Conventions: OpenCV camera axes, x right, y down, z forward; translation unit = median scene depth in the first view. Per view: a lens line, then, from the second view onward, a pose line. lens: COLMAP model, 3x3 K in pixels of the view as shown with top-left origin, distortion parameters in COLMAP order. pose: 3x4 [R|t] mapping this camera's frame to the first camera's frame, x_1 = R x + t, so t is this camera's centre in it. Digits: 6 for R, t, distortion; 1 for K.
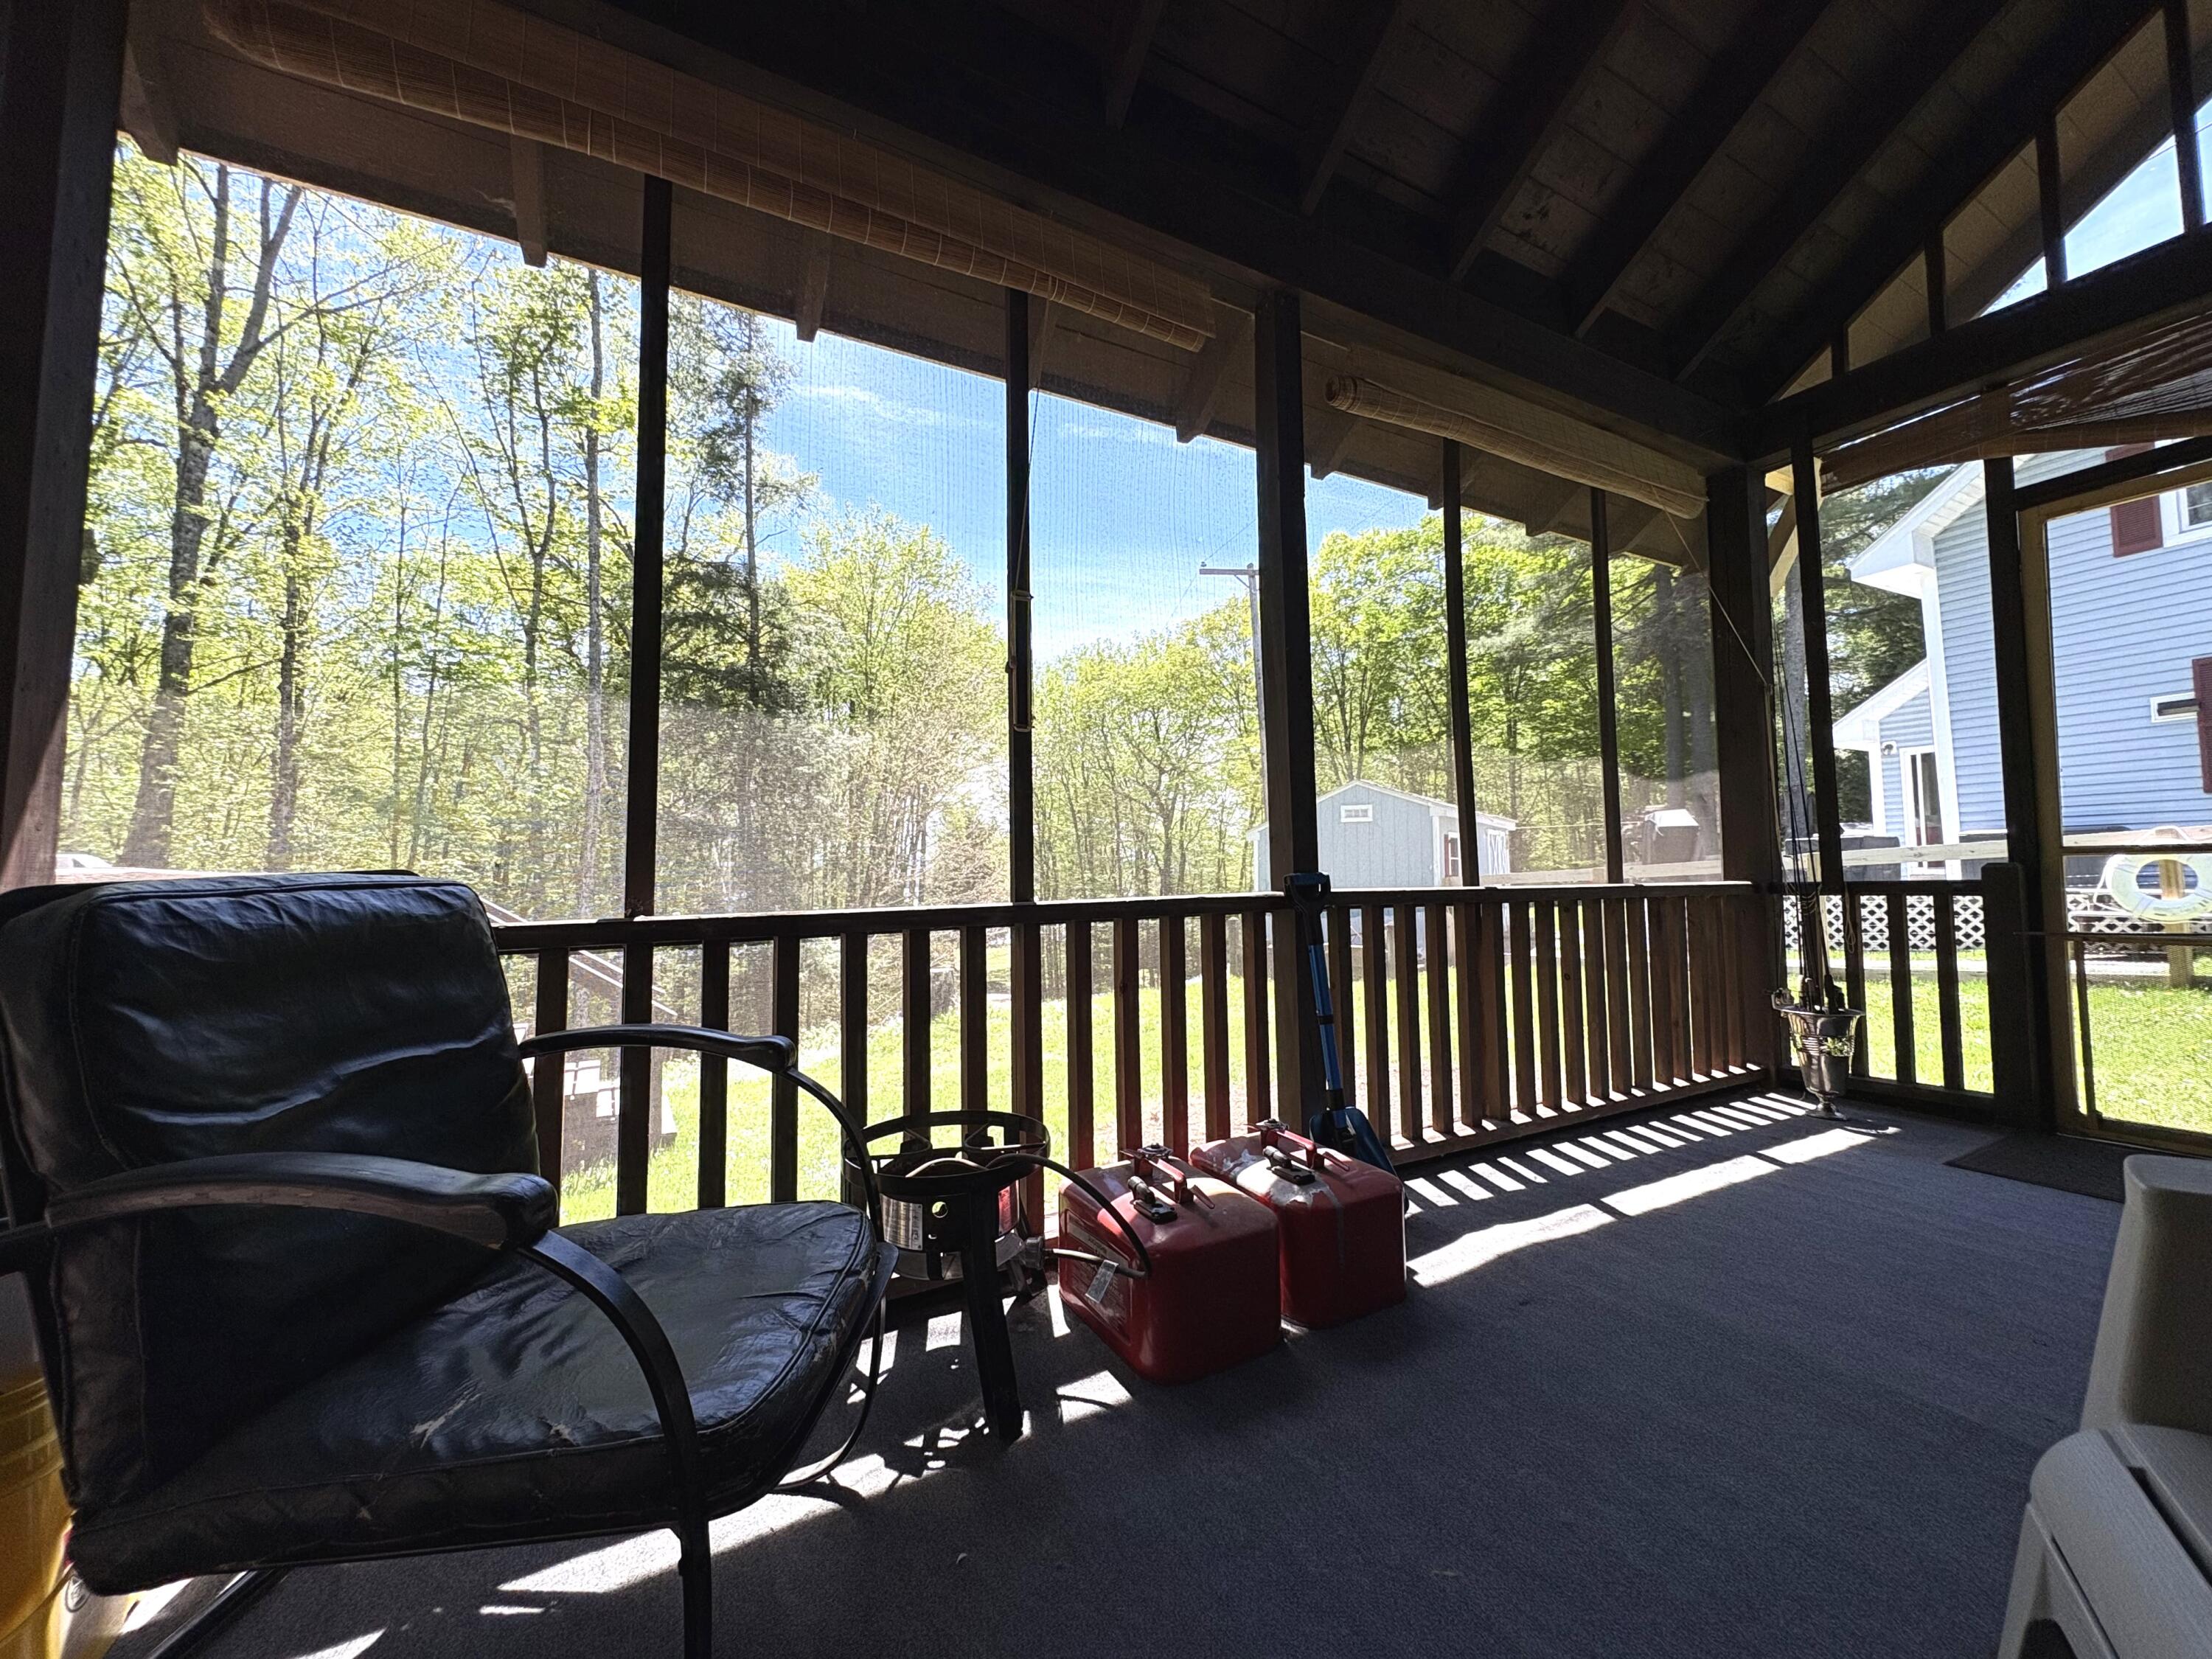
lens RADIAL K [[880.3, 0, 1105.4], [0, 880.3, 829.7], [0, 0, 1]] dist [0.000899, -0.000206]
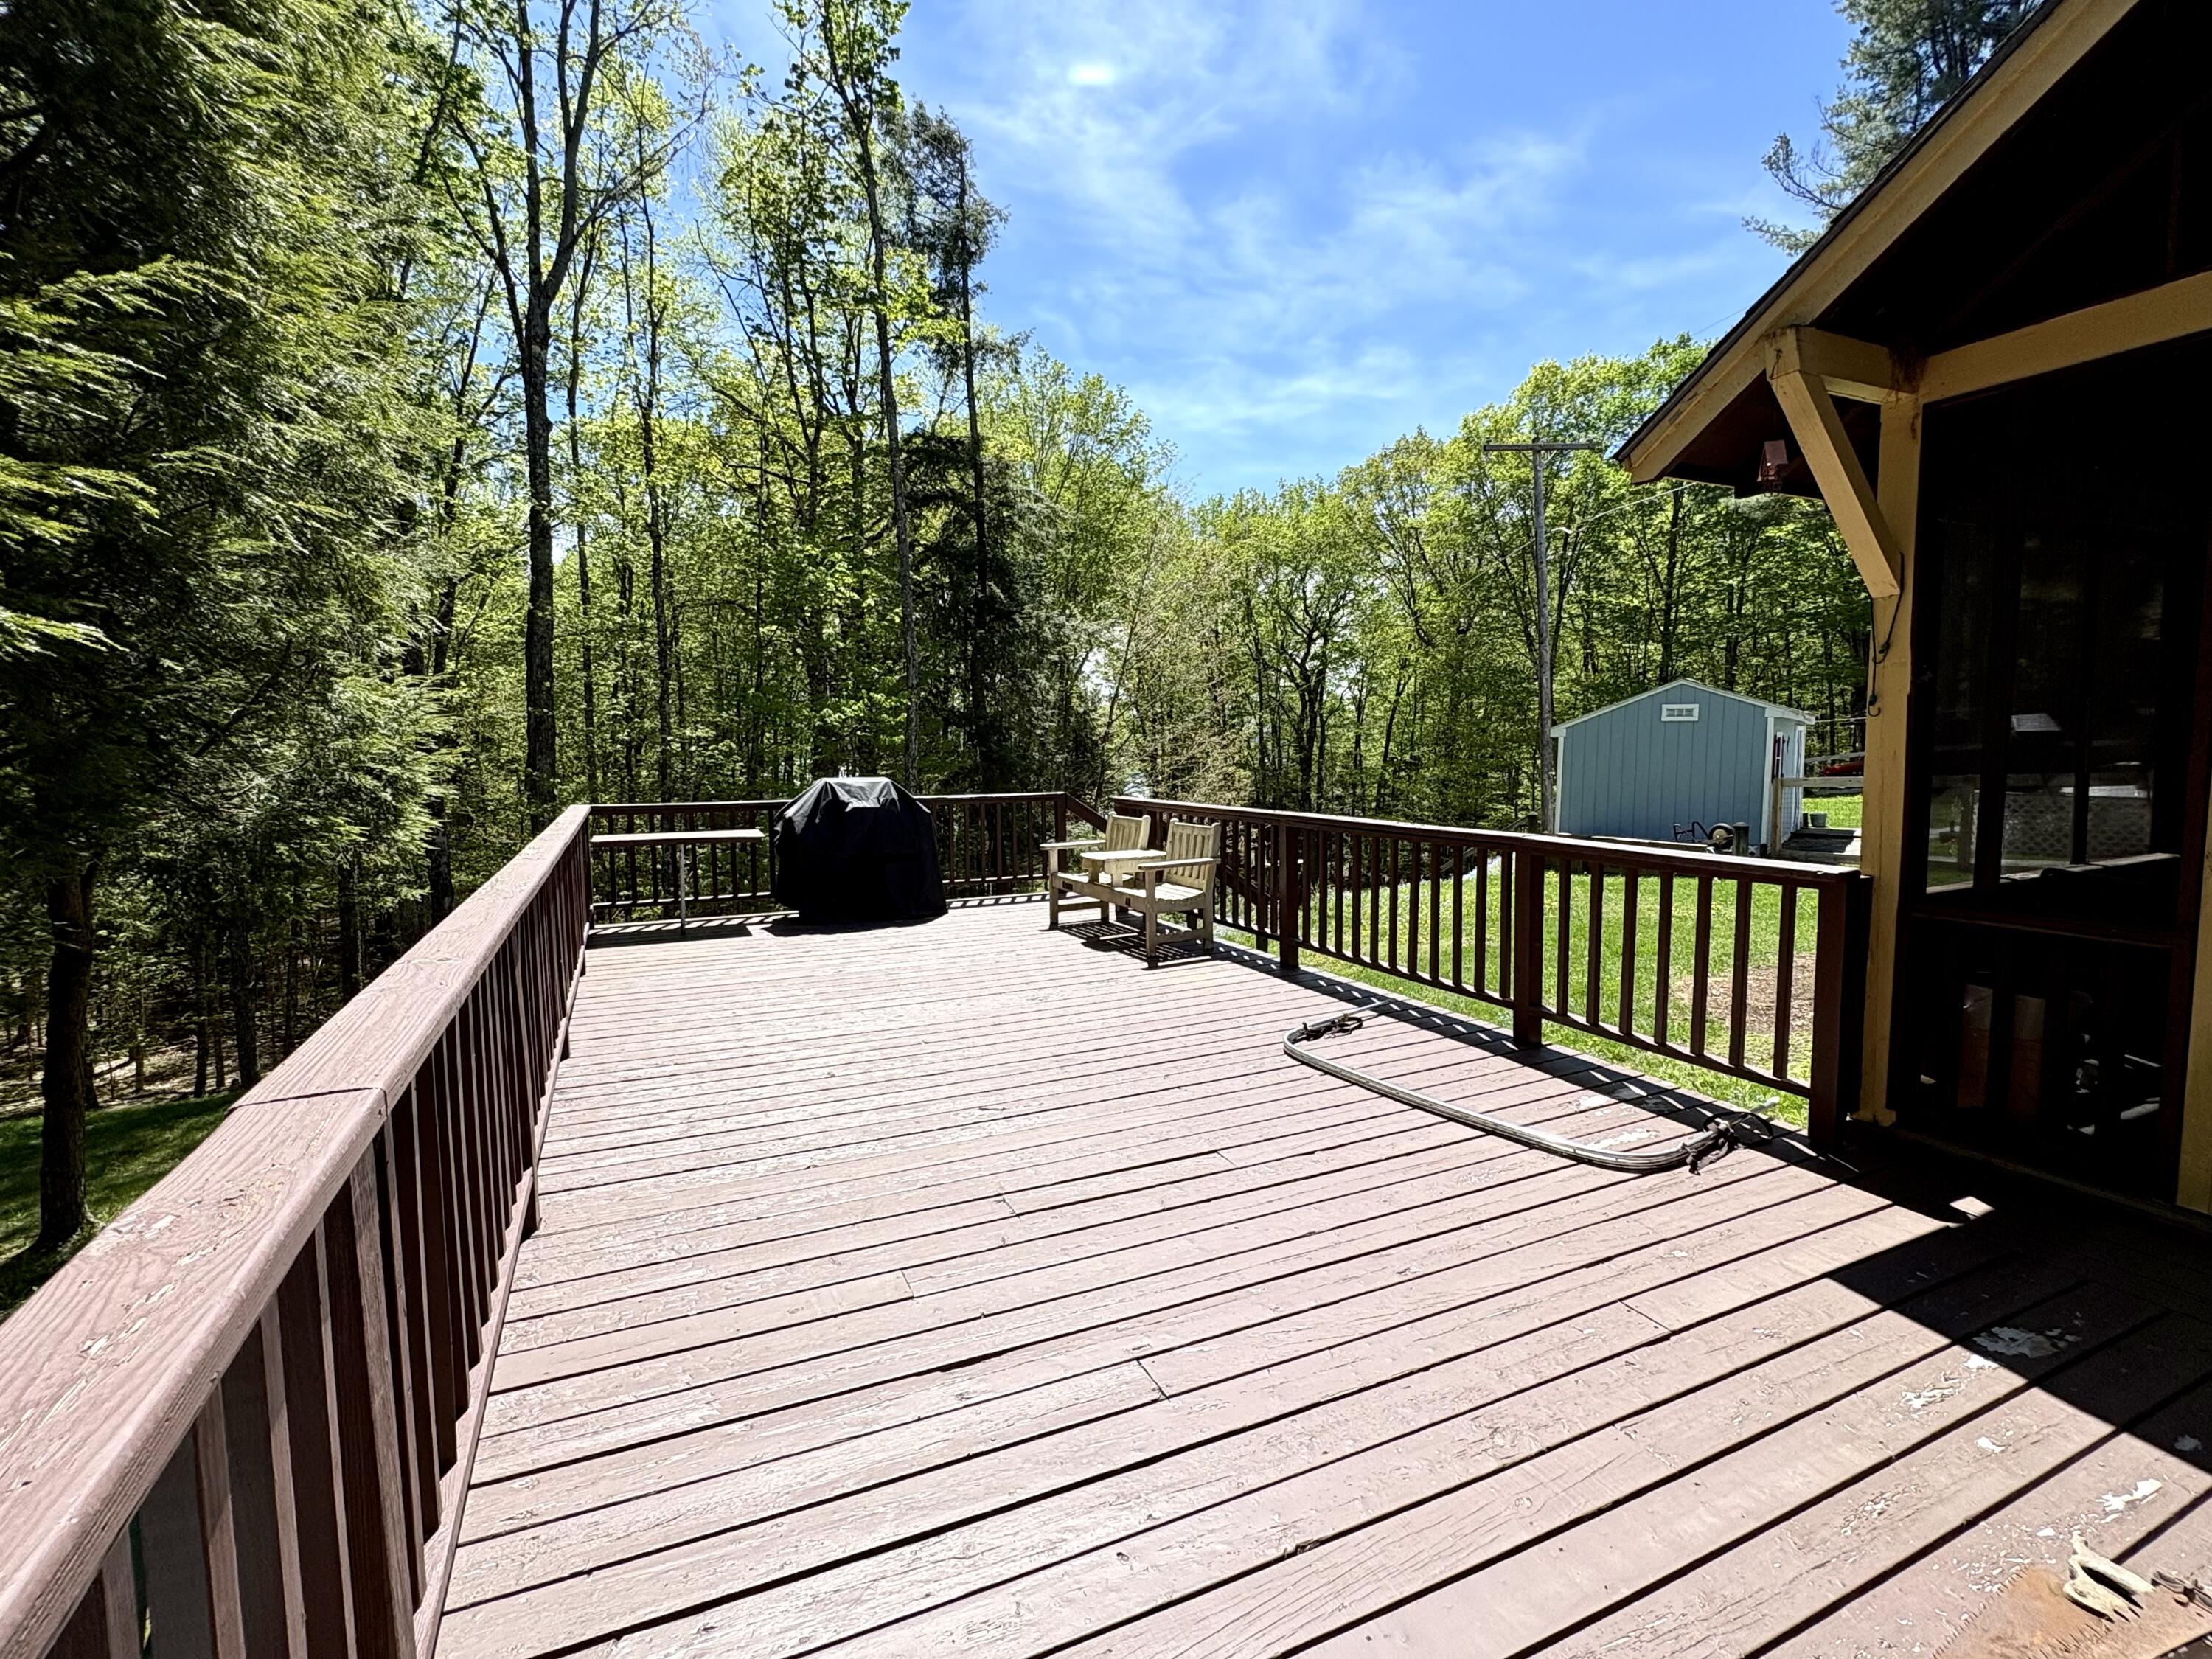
lens RADIAL K [[1016.6, 0, 1106.6], [0, 1016.6, 826.6], [0, 0, 1]] dist [0.001647, 0.000468]
pose [[0.997270, 0.013818, -0.072539, -0.171681], [-0.004899, 0.992553, 0.121712, -0.016350], [0.073680, -0.121024, 0.989911, -0.132747]]
